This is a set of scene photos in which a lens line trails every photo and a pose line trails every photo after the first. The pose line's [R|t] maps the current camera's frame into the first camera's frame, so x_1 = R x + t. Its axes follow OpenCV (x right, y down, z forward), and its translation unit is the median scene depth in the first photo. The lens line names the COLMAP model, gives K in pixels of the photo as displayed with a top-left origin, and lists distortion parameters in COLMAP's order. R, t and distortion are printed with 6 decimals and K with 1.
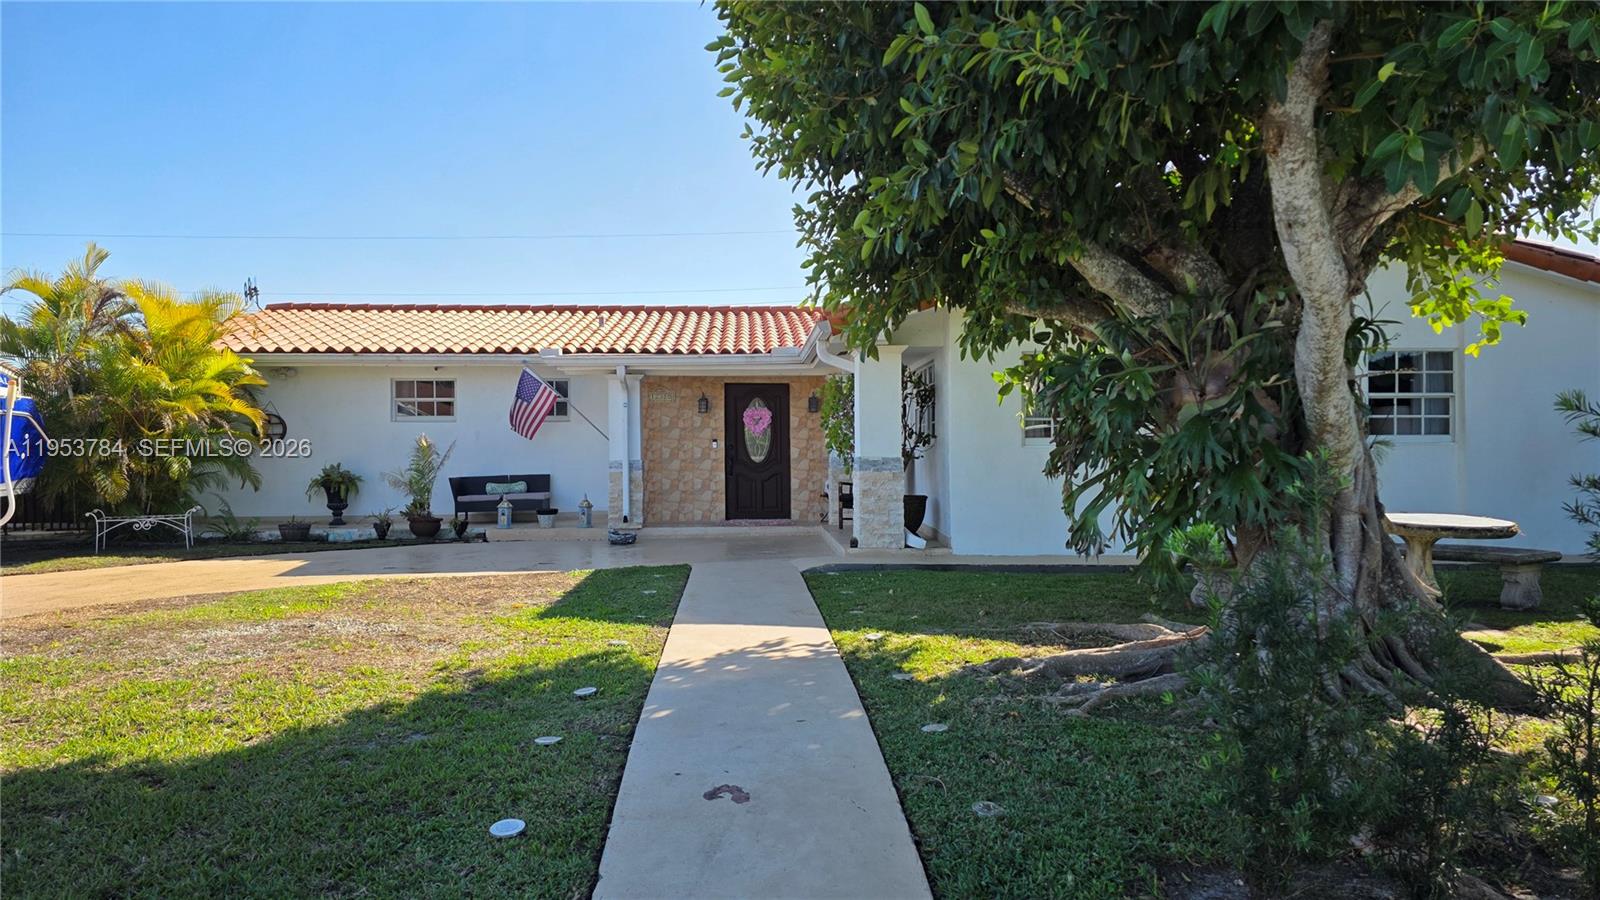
lens RADIAL K [[1081.3, 0, 798.0], [0, 1081.3, 453.2], [0, 0, 1]] dist [0.064952, -0.056350]
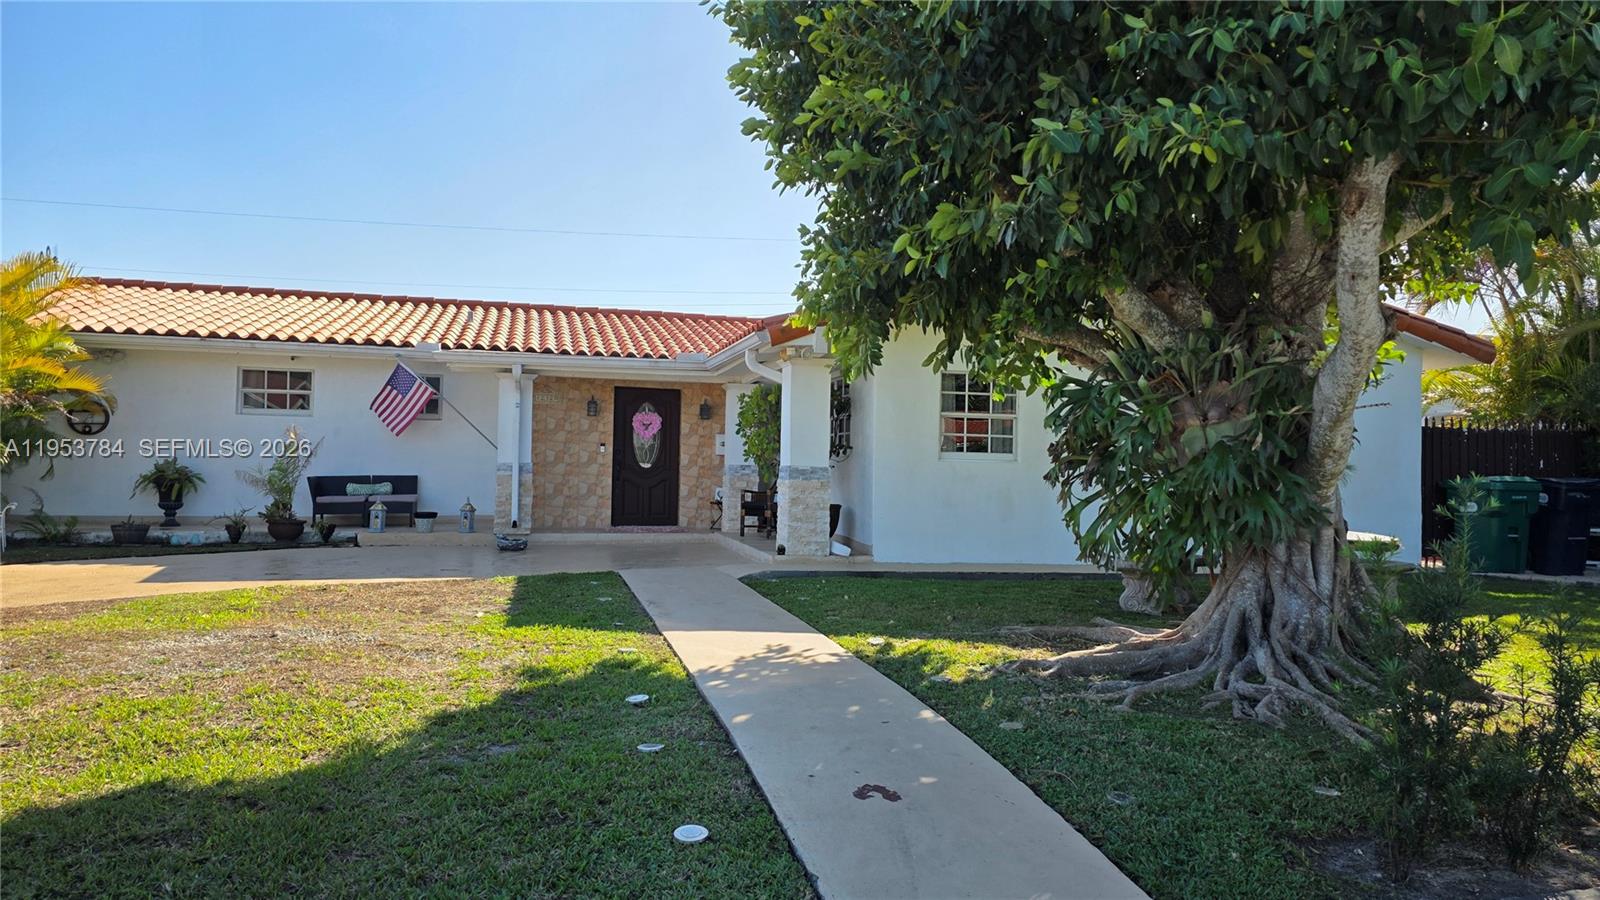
lens RADIAL K [[1081.3, 0, 807.5], [0, 1081.3, 444.7], [0, 0, 1]] dist [0.064952, -0.056350]
pose [[0.976439, 0.029108, 0.213823, -0.224204], [-0.025904, 0.999506, -0.017771, 0.001712], [-0.214235, 0.011813, 0.976711, 0.000652]]
